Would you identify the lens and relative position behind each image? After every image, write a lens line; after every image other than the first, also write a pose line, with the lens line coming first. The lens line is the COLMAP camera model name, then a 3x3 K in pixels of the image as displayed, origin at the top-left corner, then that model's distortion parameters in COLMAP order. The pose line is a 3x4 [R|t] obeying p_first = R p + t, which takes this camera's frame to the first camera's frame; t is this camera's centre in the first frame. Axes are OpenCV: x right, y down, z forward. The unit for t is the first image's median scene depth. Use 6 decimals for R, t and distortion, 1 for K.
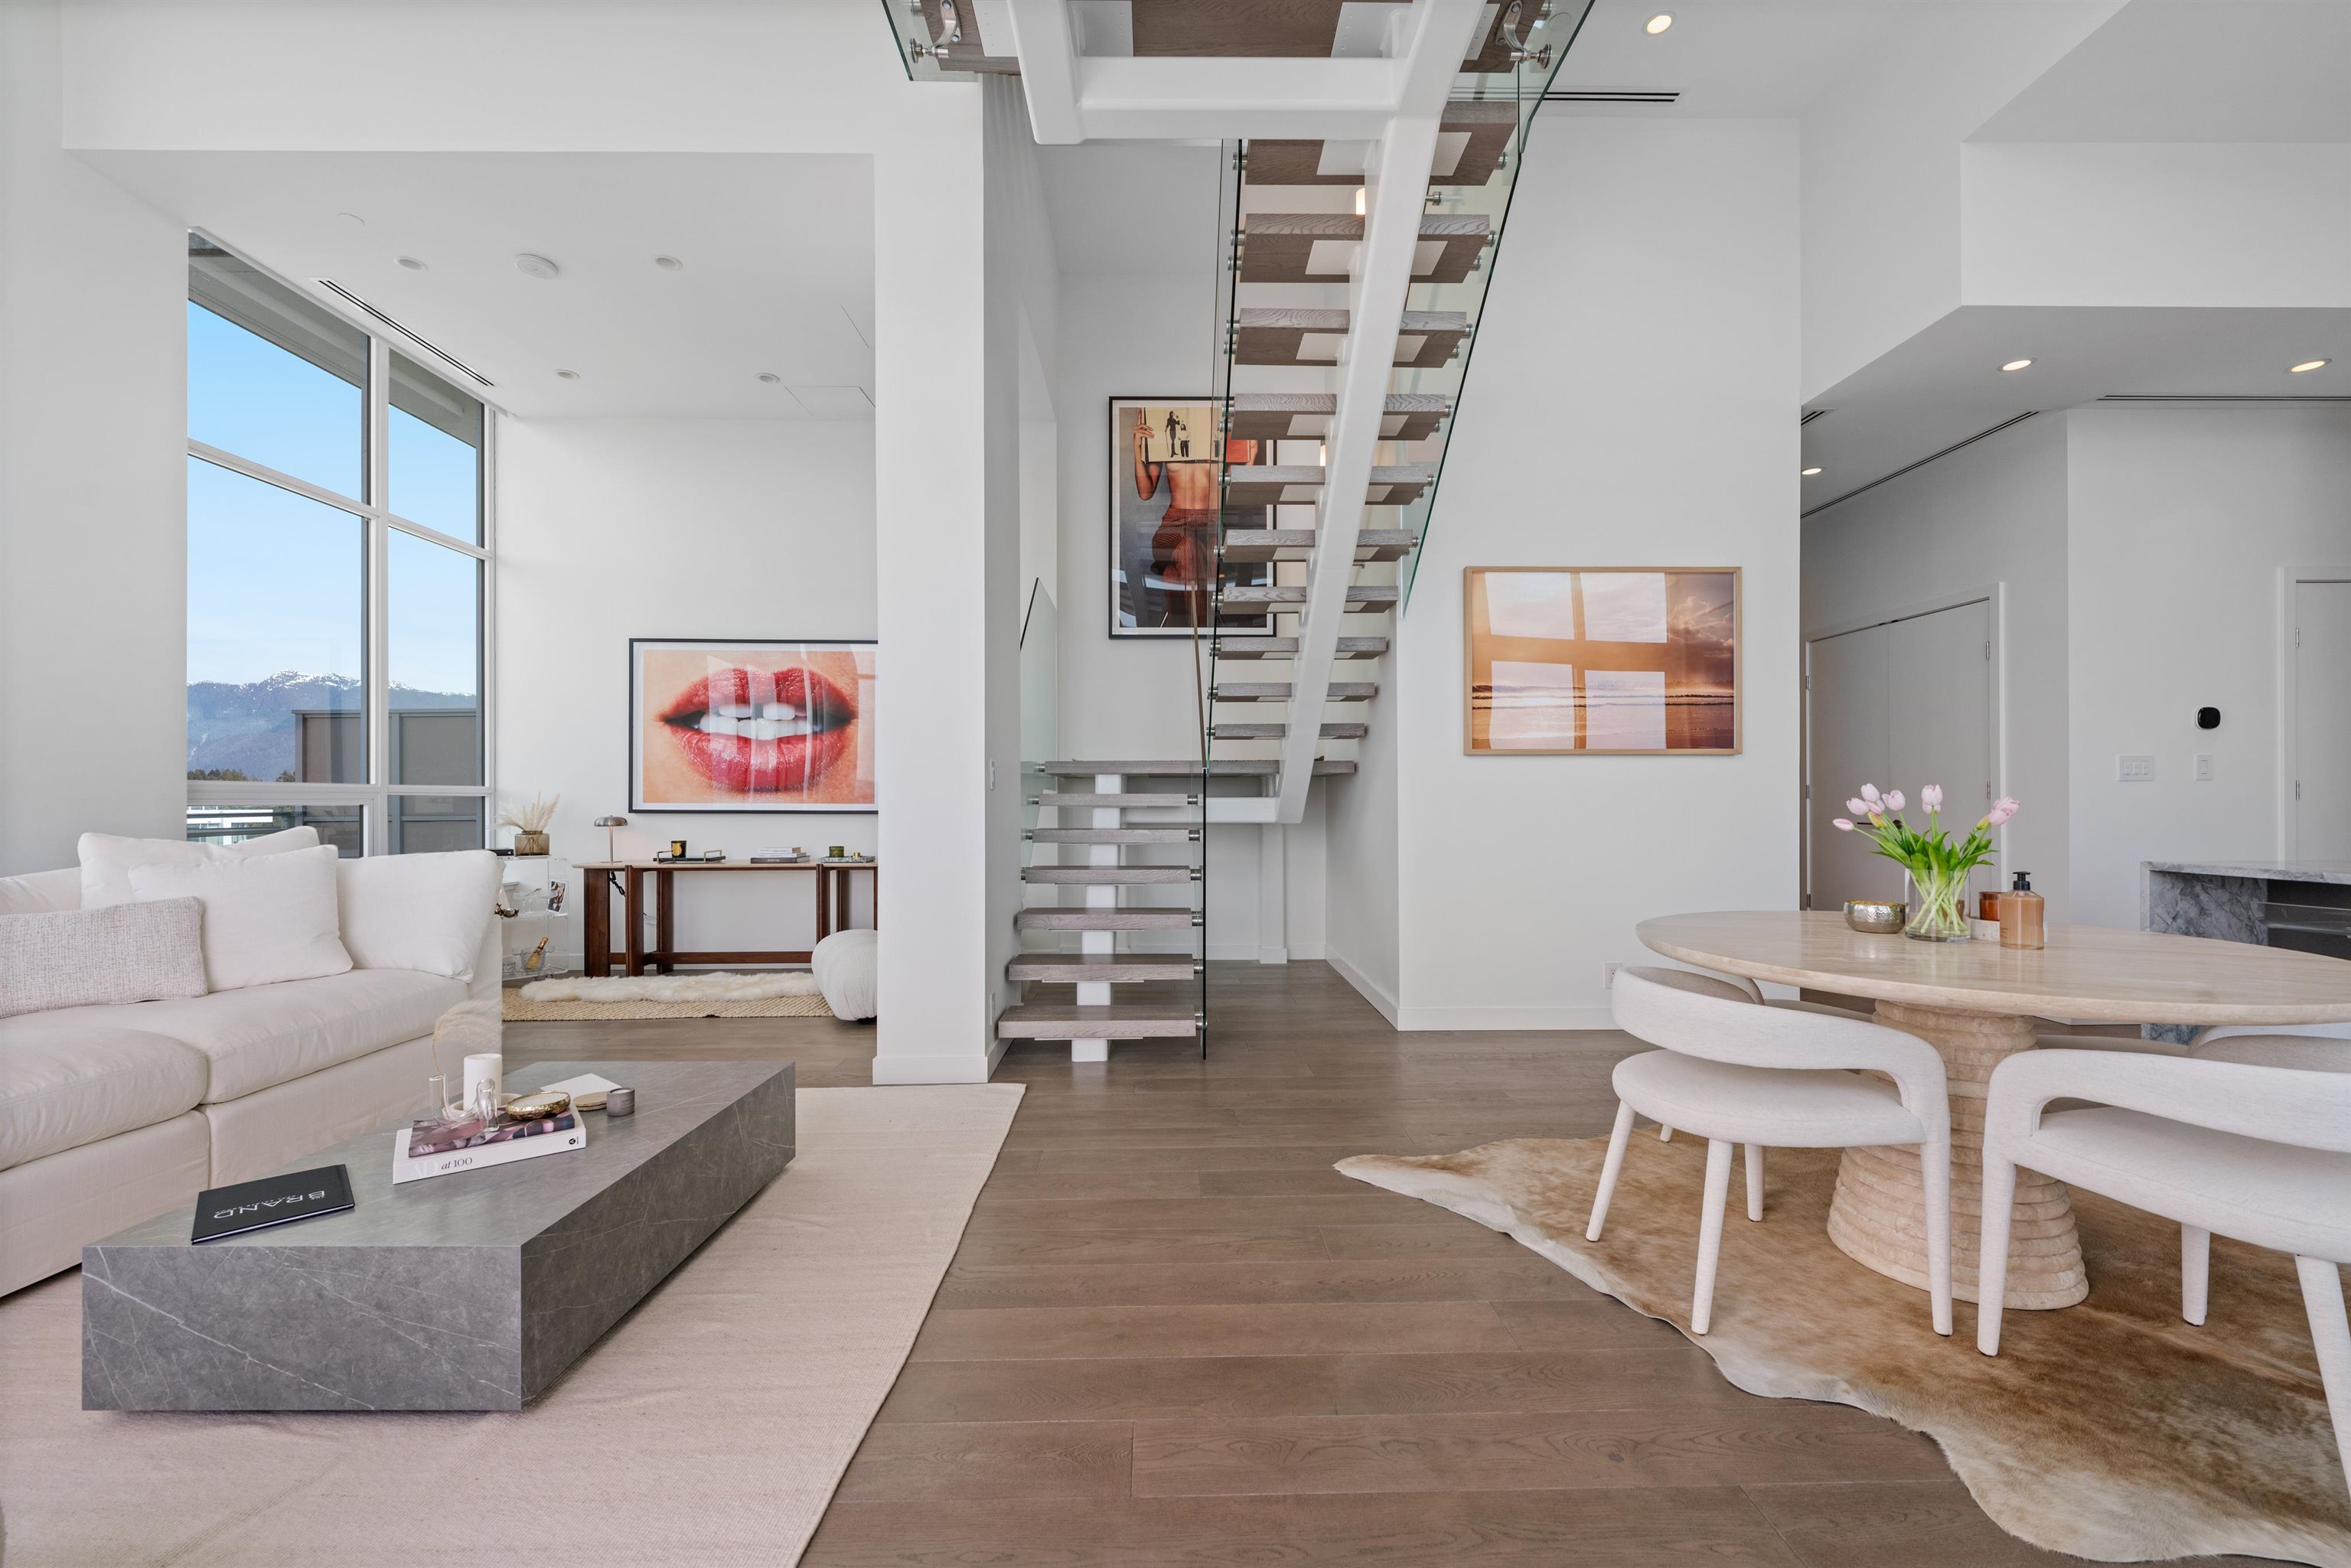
lens RADIAL K [[954.0, 0, 1176.3], [0, 954.0, 796.6], [0, 0, 1]] dist [0.001877, -0.001124]
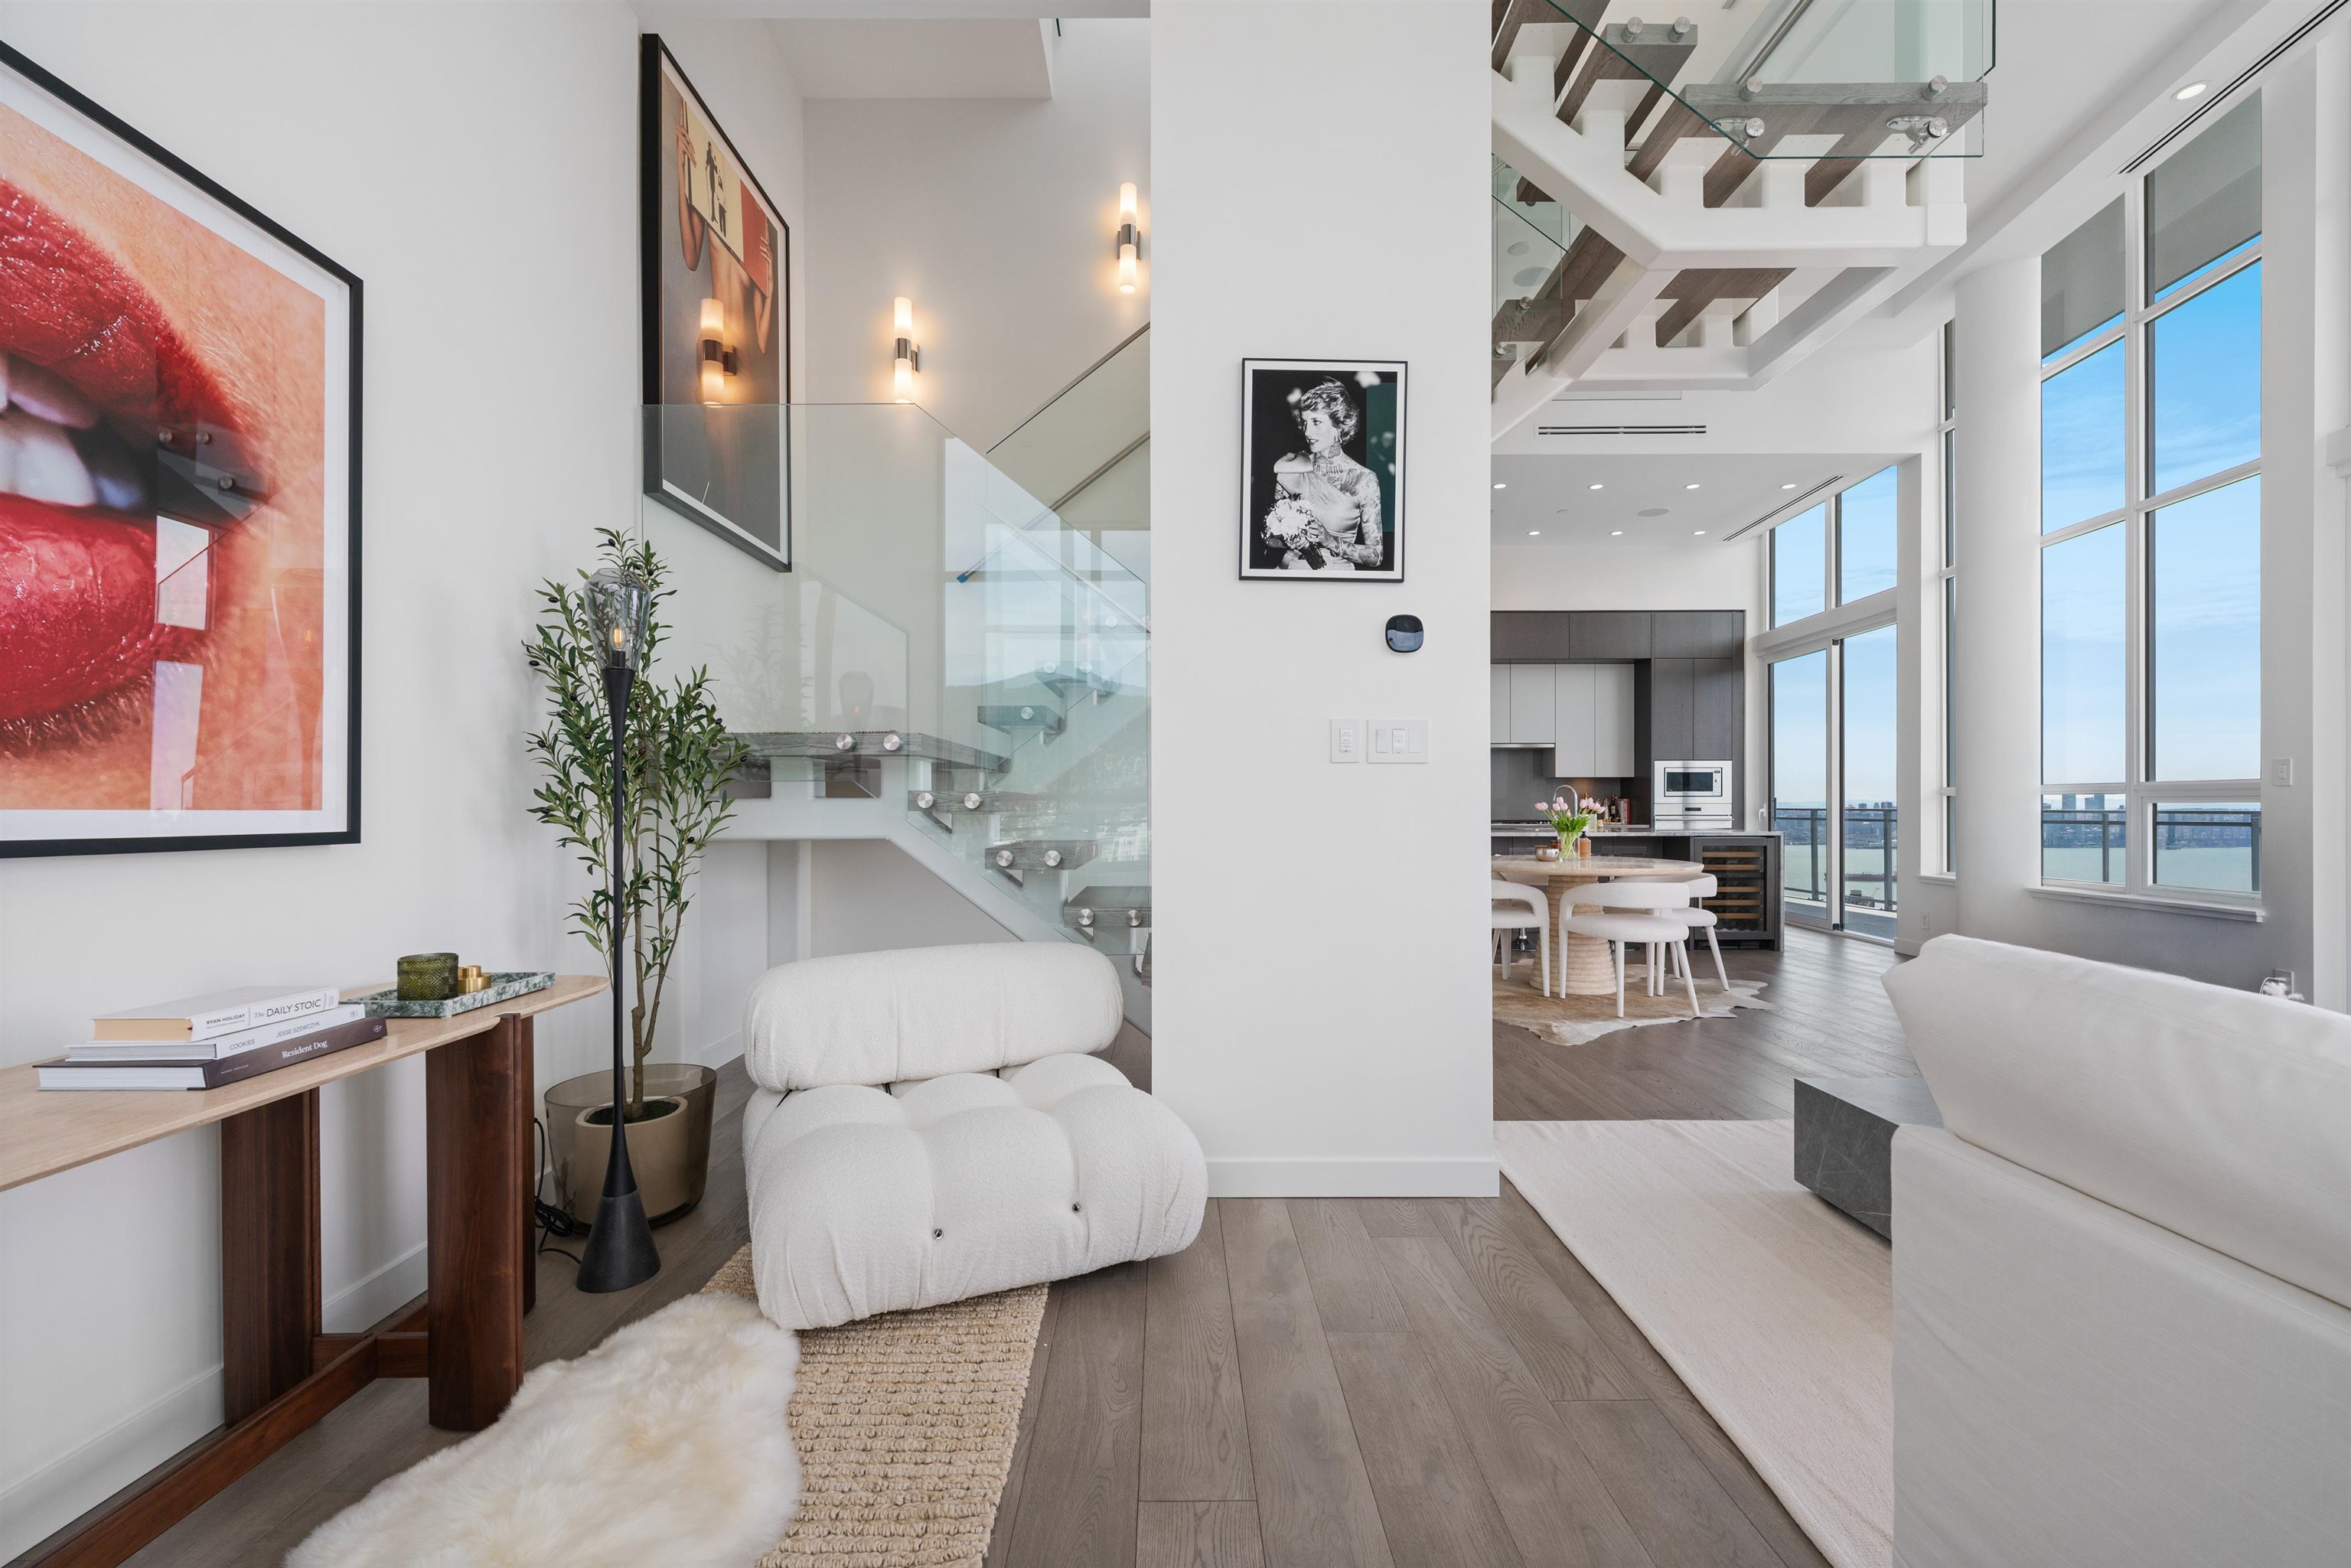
lens RADIAL K [[954.0, 0, 1176.7], [0, 954.0, 807.2], [0, 0, 1]] dist [0.001877, -0.001124]
pose [[0.009295, 0.000521, 0.999957, -0.910399], [-0.003558, 0.999994, -0.000488, 0.009093], [-0.999950, -0.003554, 0.009297, 1.084059]]
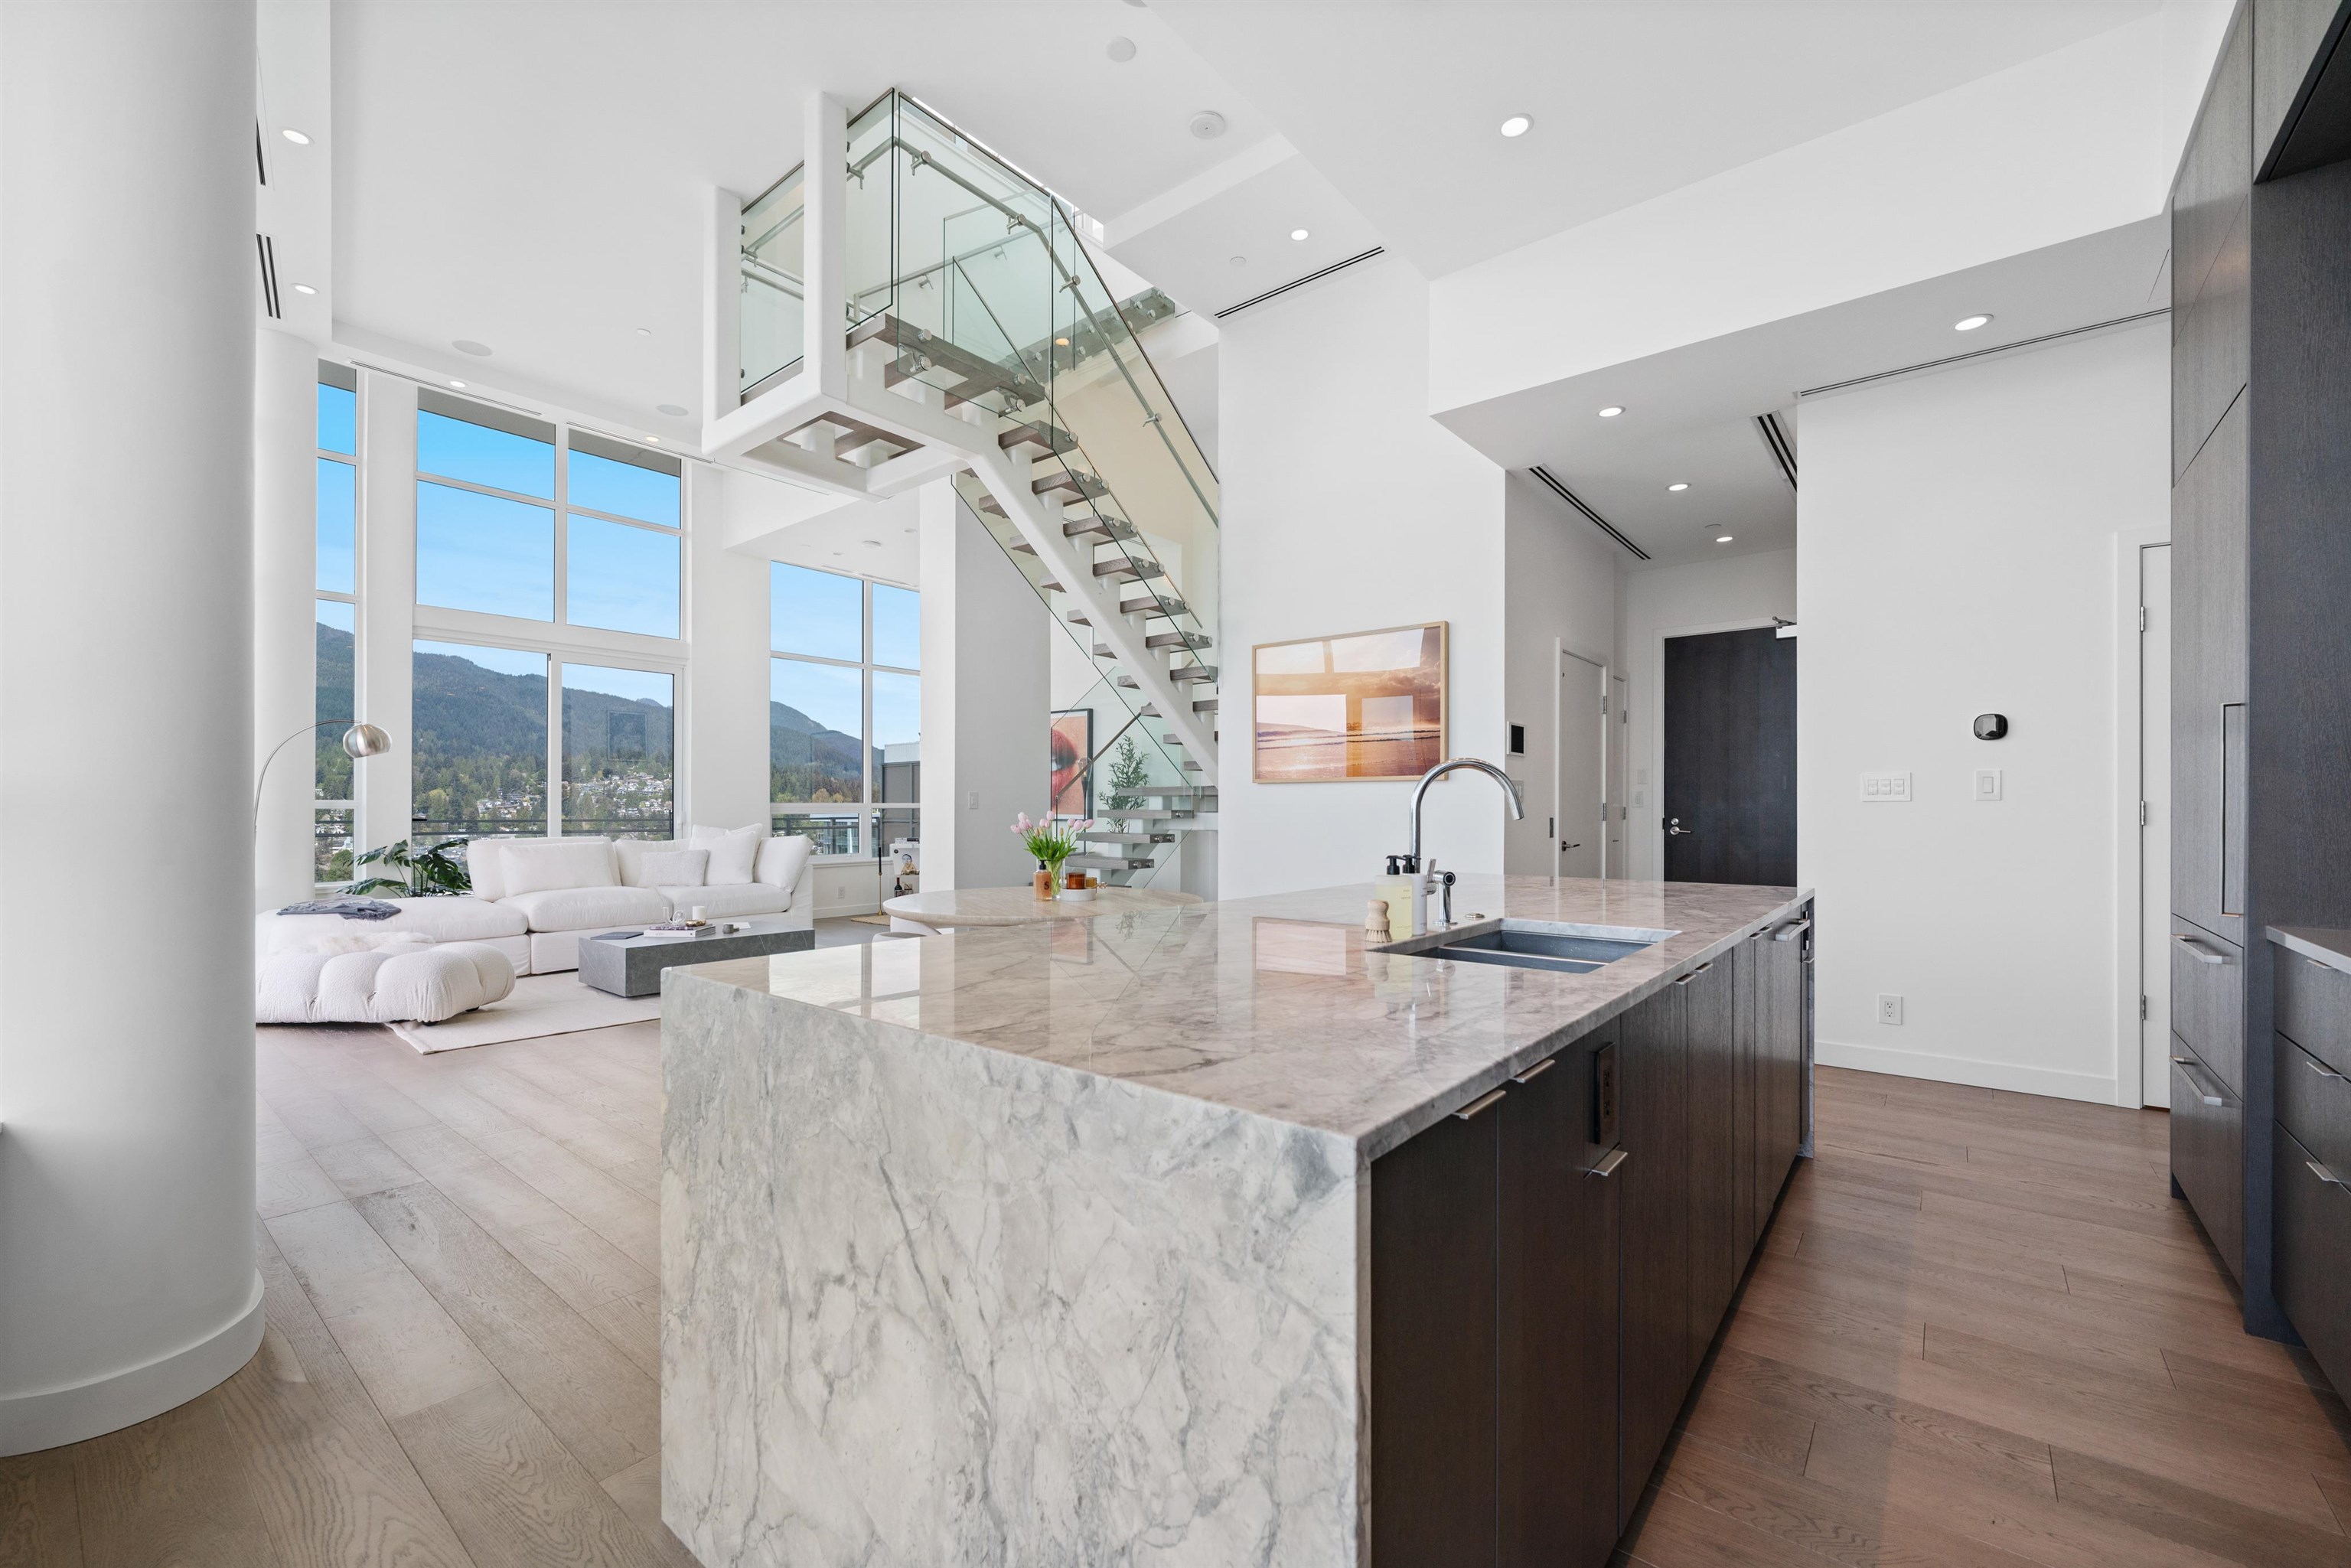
lens RADIAL K [[954.0, 0, 1157.8], [0, 954.0, 803.6], [0, 0, 1]] dist [0.001877, -0.001124]
pose [[0.759714, 0.000779, -0.650257, 1.169424], [-0.000646, 1.000000, 0.000443, -0.016649], [0.650257, 0.000083, 0.759714, -0.133458]]
